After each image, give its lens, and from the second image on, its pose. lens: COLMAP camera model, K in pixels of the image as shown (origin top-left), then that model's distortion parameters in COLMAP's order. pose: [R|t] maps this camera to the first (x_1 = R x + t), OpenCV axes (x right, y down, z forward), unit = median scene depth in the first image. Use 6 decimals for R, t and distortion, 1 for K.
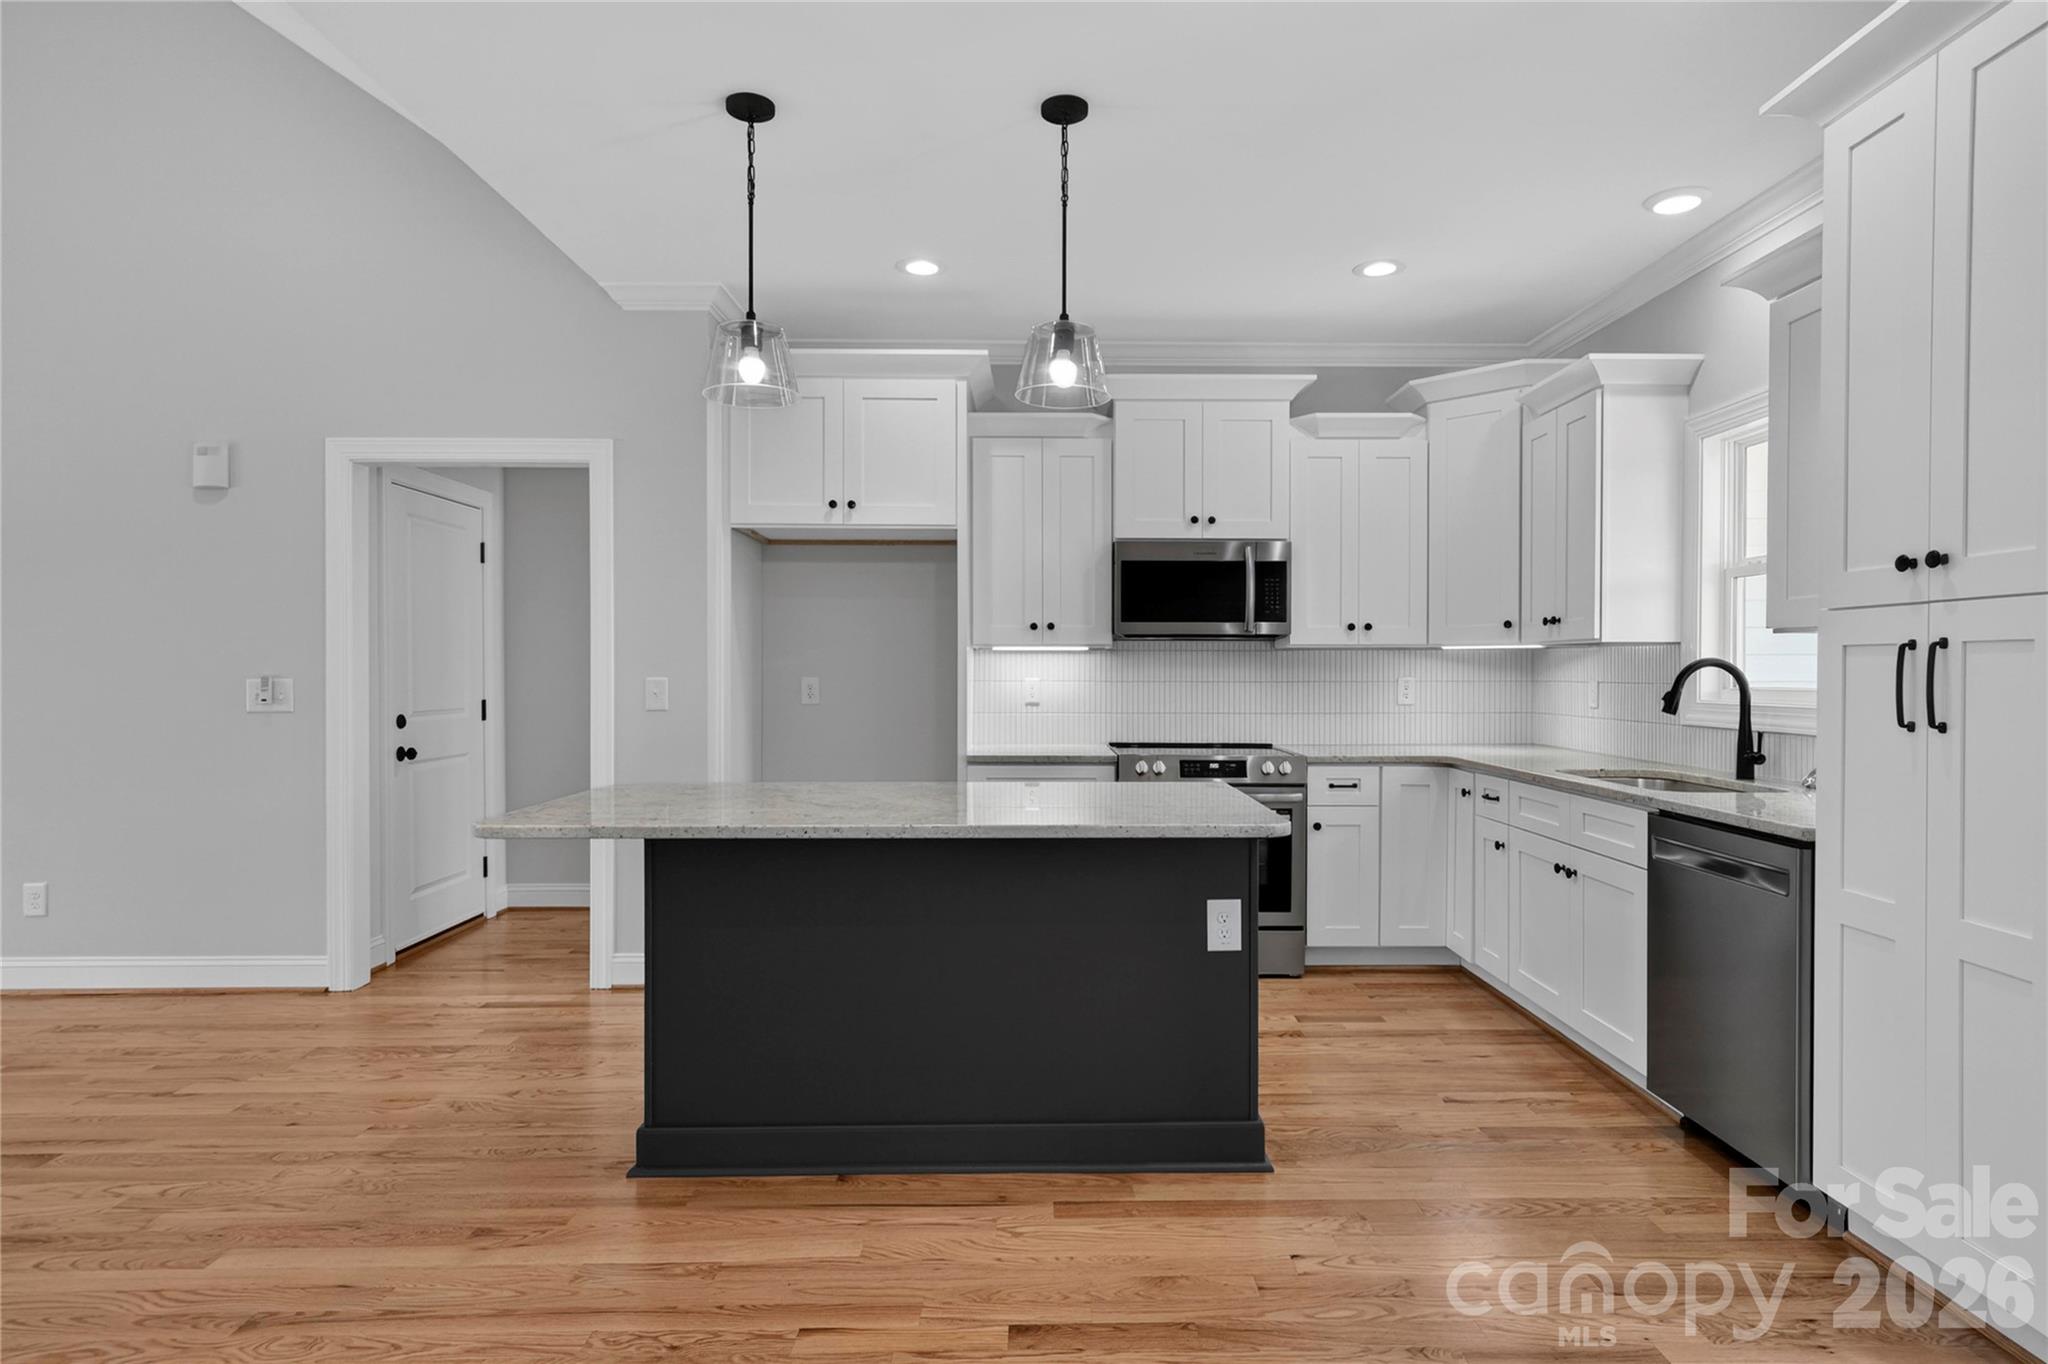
lens RADIAL K [[1130.0, 0, 1062.6], [0, 1130.0, 680.2], [0, 0, 1]] dist [0.009337, -0.003706]
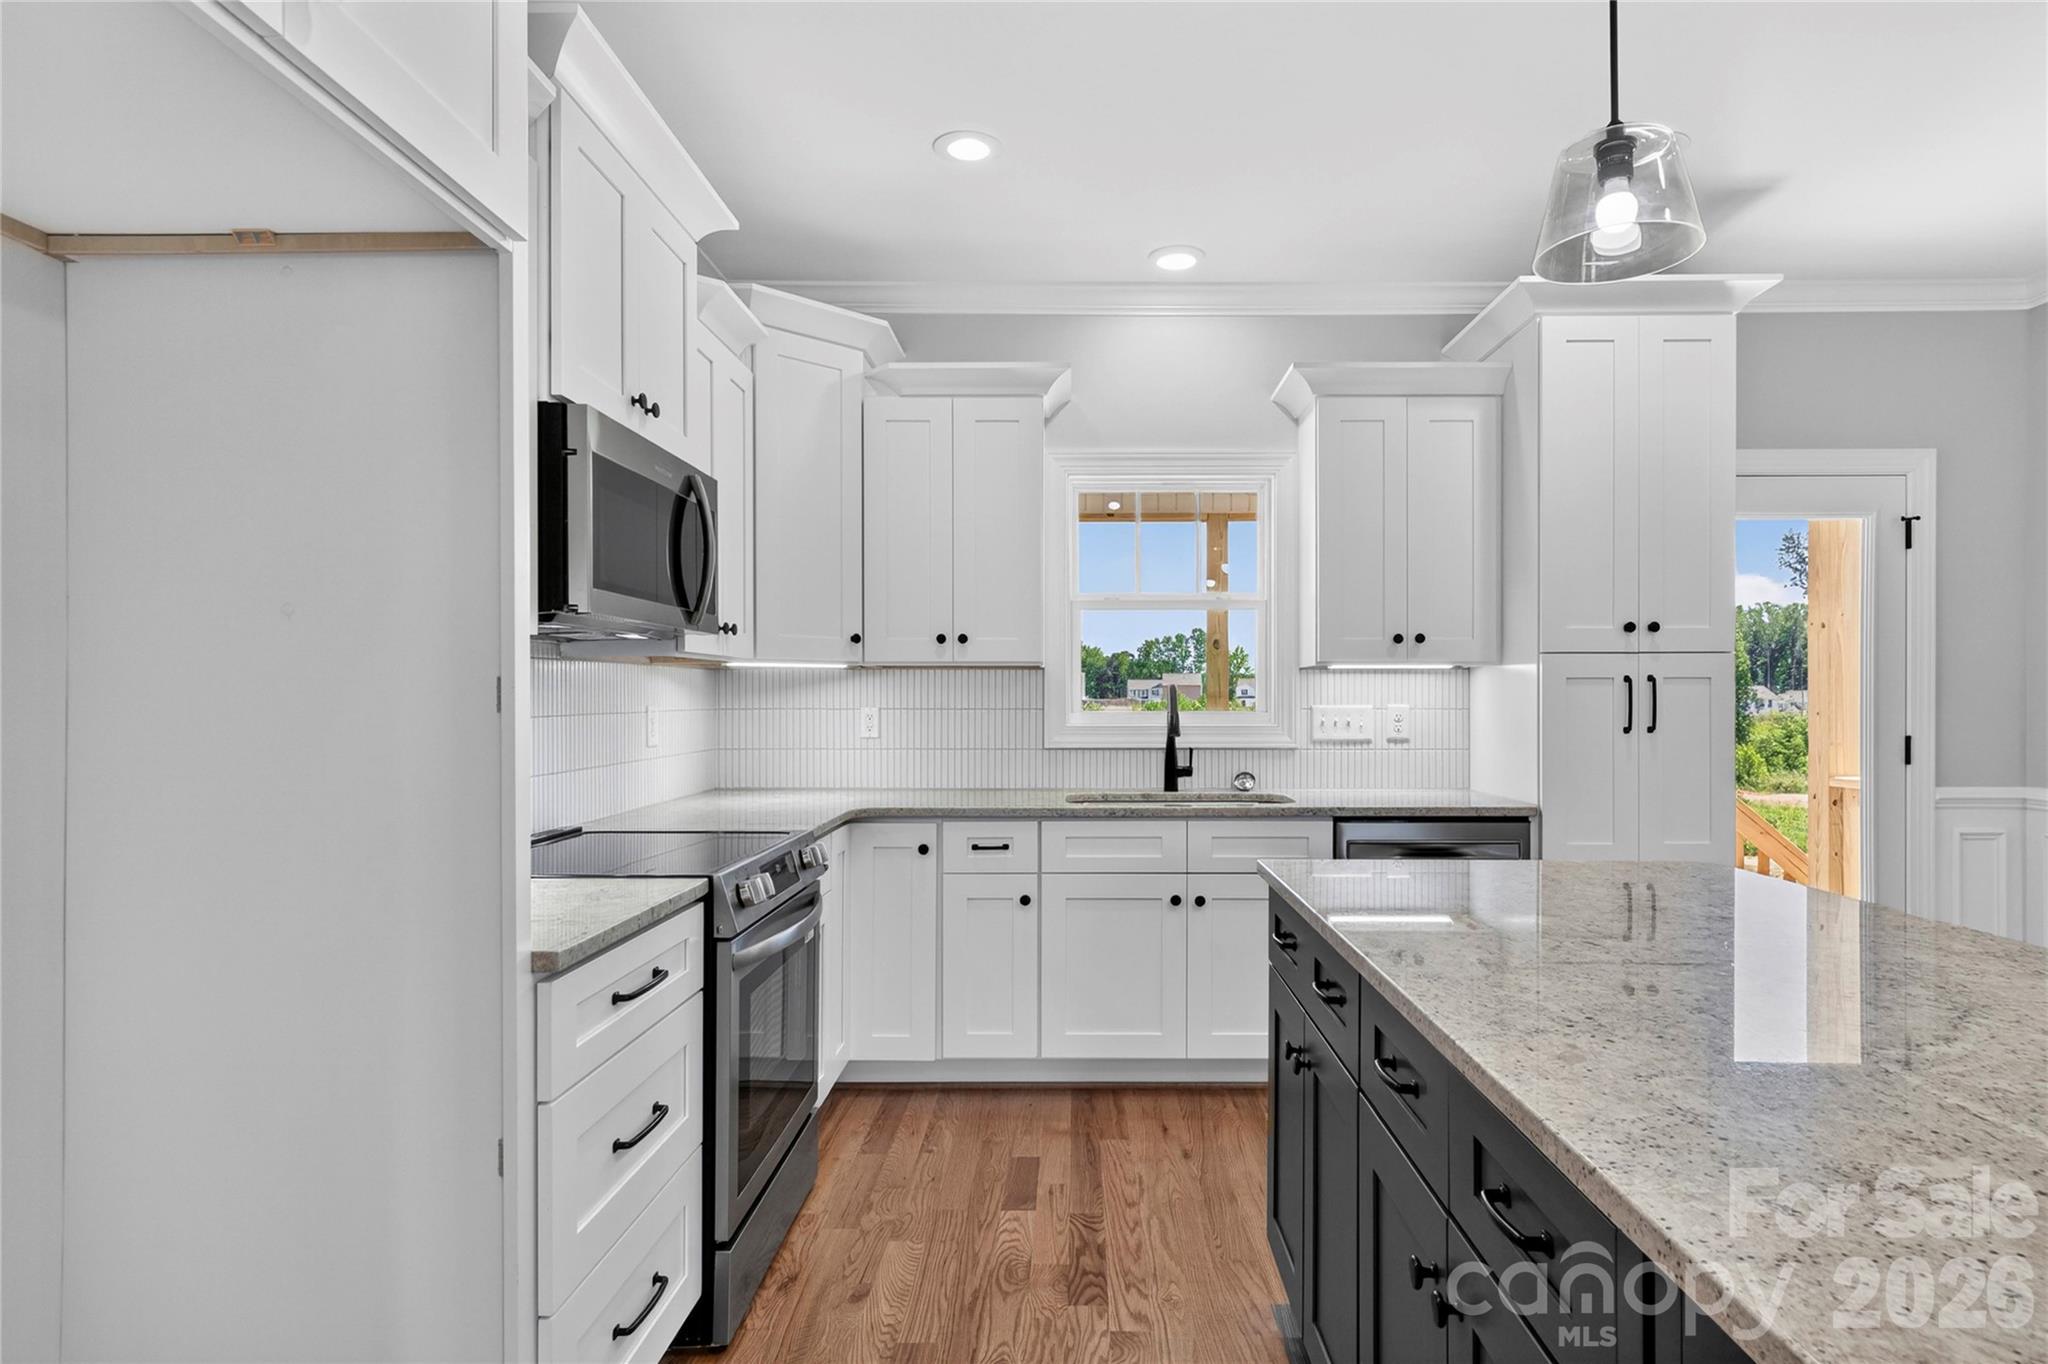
lens RADIAL K [[1130.0, 0, 1052.8], [0, 1130.0, 695.6], [0, 0, 1]] dist [0.009337, -0.003706]
pose [[0.024770, -0.001231, 0.999692, -0.472401], [0.009853, 0.999951, 0.000987, -0.009179], [-0.999645, 0.009825, 0.024781, 0.970696]]
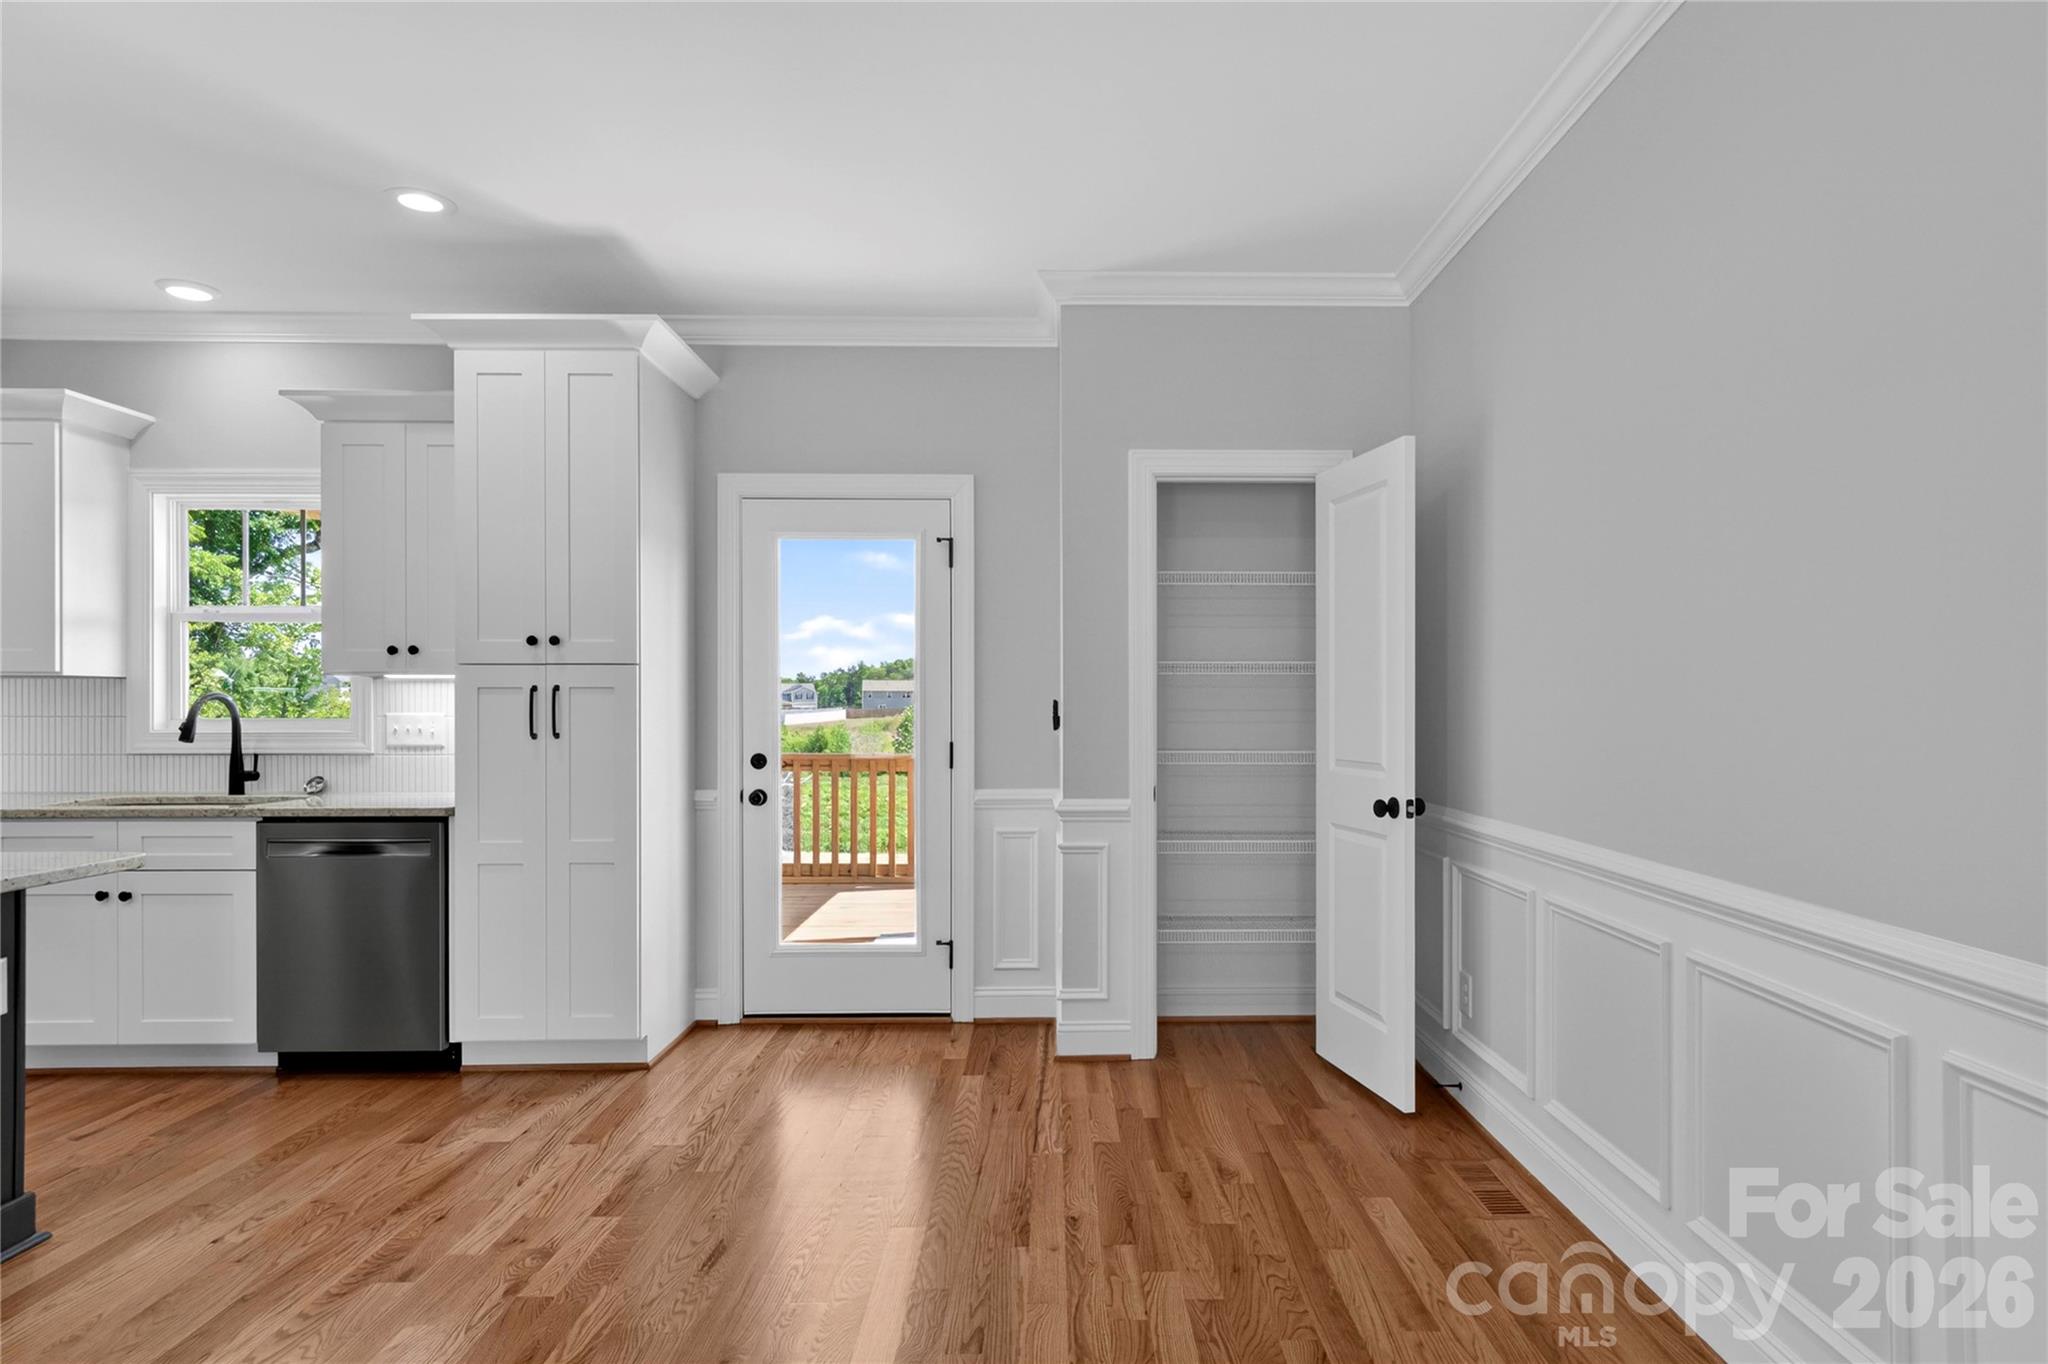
lens RADIAL K [[1130.0, 0, 1066.0], [0, 1130.0, 711.0], [0, 0, 1]] dist [0.009337, -0.003706]
pose [[0.004909, -0.007374, 0.999961, -0.528013], [0.009097, 0.999932, 0.007329, -0.001116], [-0.999947, 0.009060, 0.004975, 0.103344]]
